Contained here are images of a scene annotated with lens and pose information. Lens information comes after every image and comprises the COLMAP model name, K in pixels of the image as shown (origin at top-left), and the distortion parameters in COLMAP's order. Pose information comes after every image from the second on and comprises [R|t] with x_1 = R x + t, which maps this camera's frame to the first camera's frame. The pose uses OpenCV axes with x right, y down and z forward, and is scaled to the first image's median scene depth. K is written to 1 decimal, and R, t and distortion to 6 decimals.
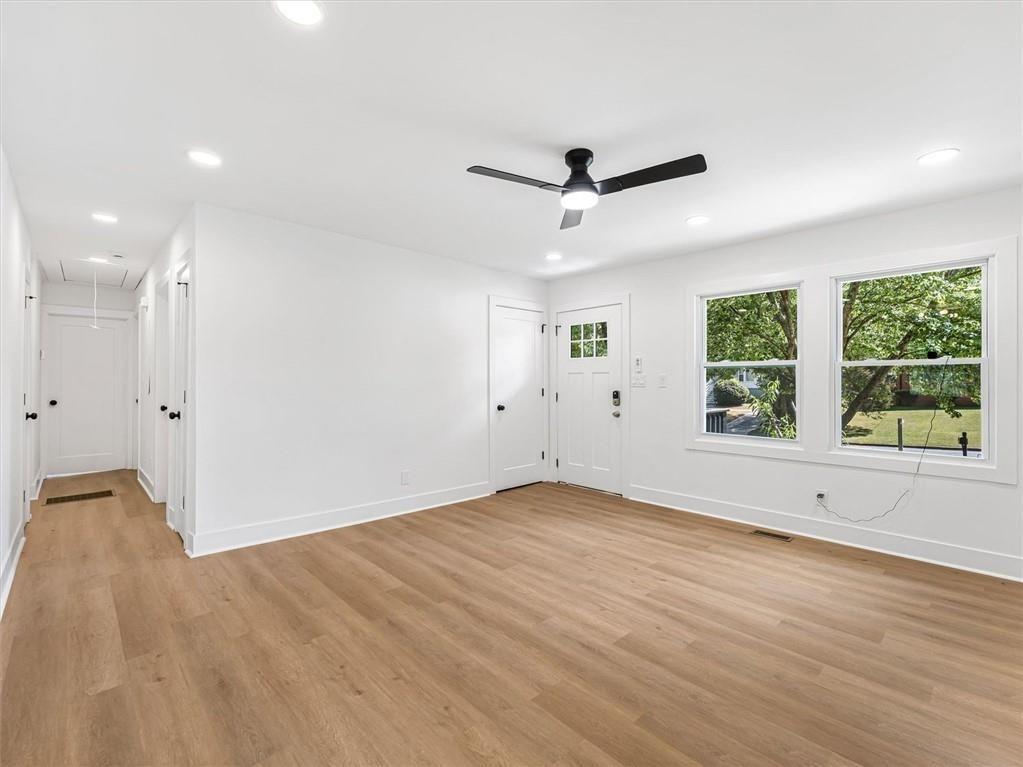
lens RADIAL K [[465.1, 0, 511.8], [0, 465.1, 393.4], [0, 0, 1]] dist [0.007945, 0.000070]
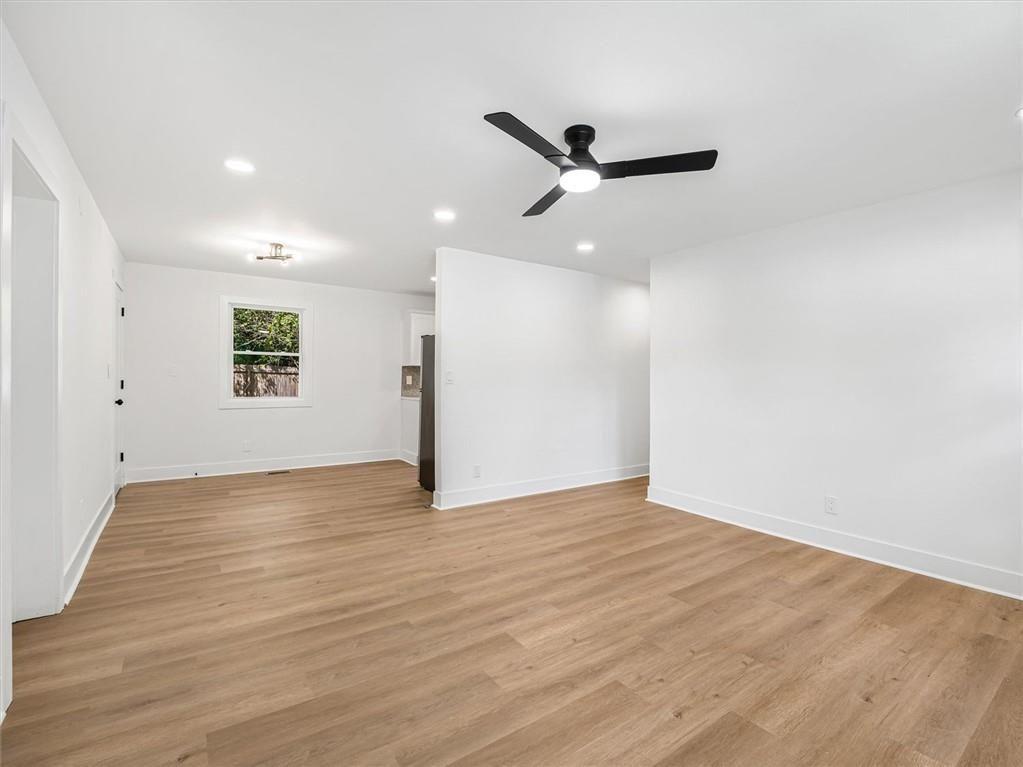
lens RADIAL K [[465.1, 0, 507.7], [0, 465.1, 382.8], [0, 0, 1]] dist [0.007945, 0.000070]
pose [[-0.141126, -0.000221, -0.989992, 0.930070], [-0.029185, 0.999566, 0.003938, -0.013526], [0.989561, 0.029449, -0.141071, 0.853034]]
